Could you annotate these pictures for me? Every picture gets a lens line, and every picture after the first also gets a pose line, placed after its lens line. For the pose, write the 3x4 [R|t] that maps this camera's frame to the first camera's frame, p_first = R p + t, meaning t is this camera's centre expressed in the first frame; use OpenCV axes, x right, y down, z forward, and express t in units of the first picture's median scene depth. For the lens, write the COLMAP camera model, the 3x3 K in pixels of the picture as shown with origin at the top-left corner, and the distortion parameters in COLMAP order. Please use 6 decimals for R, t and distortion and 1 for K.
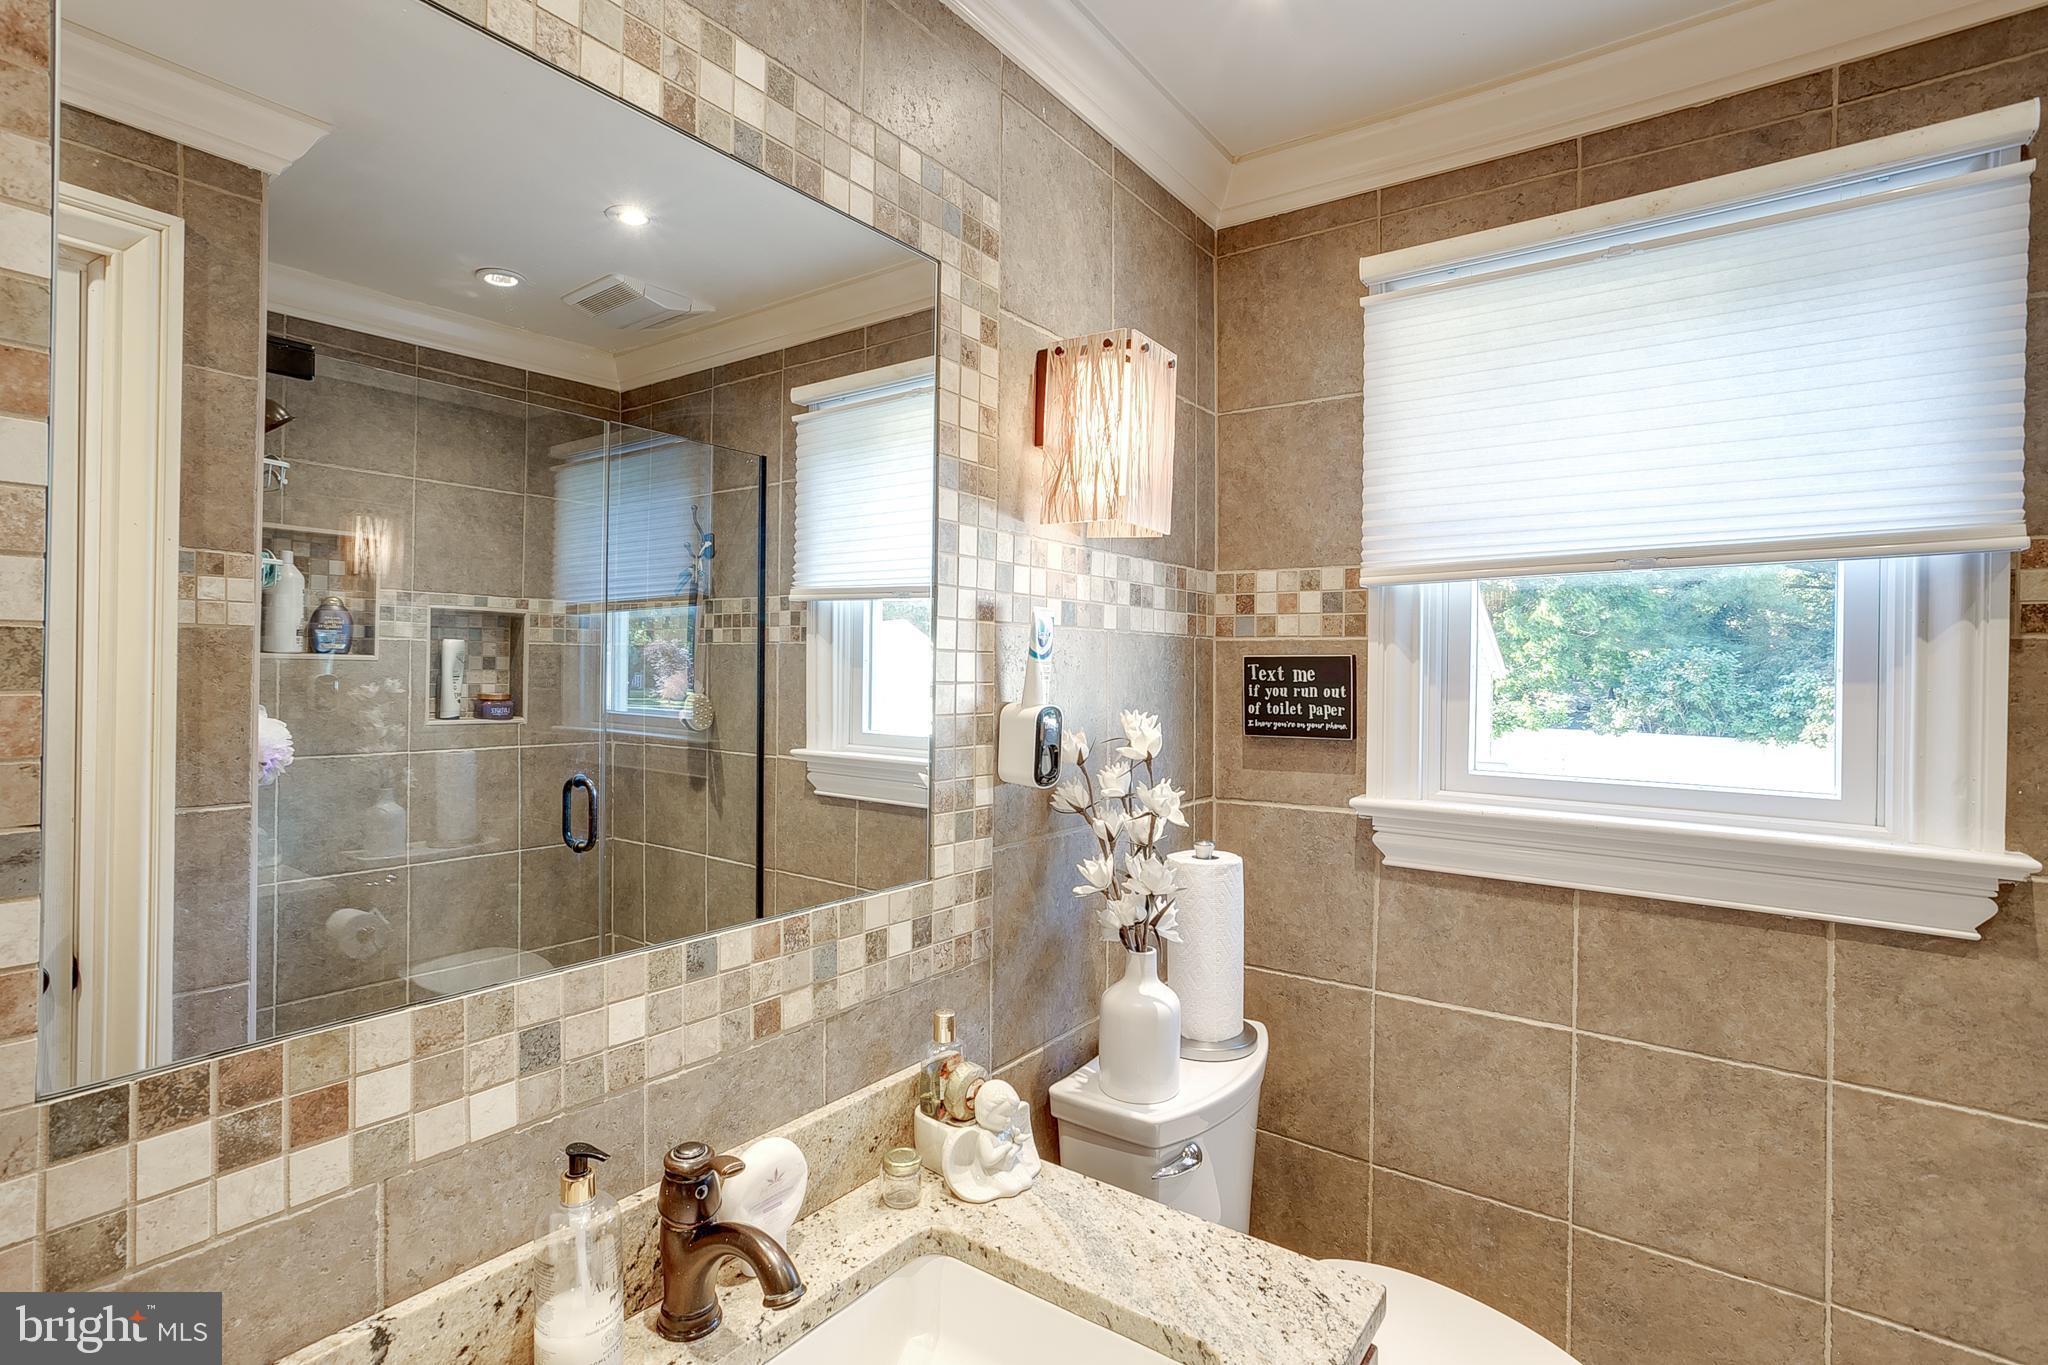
lens RADIAL K [[1001.1, 0, 971.0], [0, 1001.1, 666.4], [0, 0, 1]] dist [-0.042902, 0.021122]
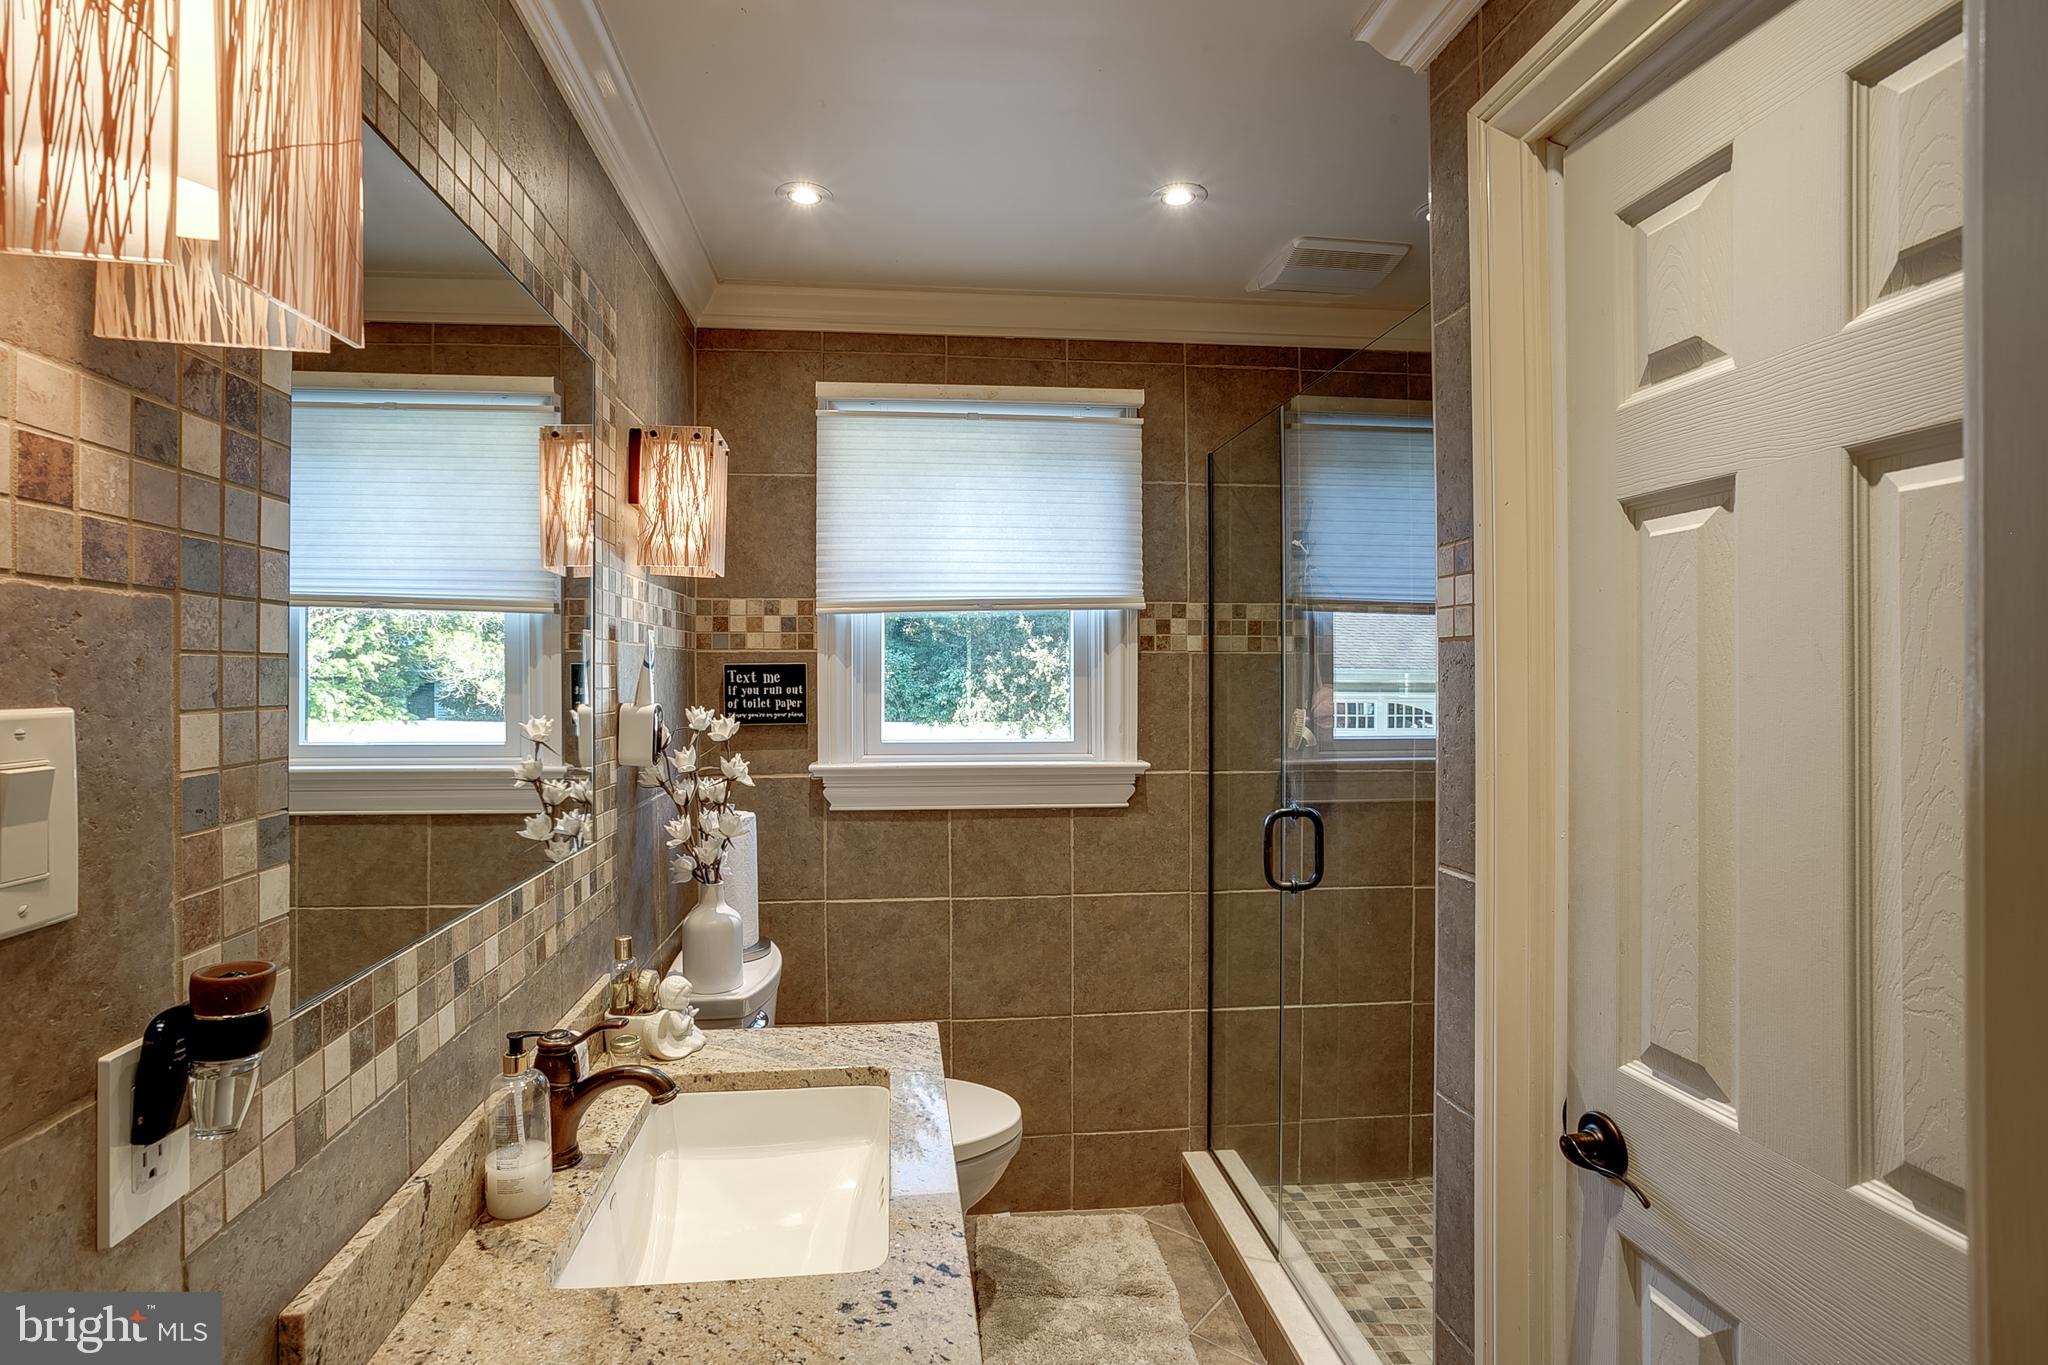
lens RADIAL K [[1001.1, 0, 1001.6], [0, 1001.1, 666.1], [0, 0, 1]] dist [-0.042902, 0.021122]
pose [[0.727749, -0.009864, 0.685773, -0.414110], [0.011186, 0.999934, 0.002512, -0.008300], [-0.685753, 0.005843, 0.727811, -0.225148]]
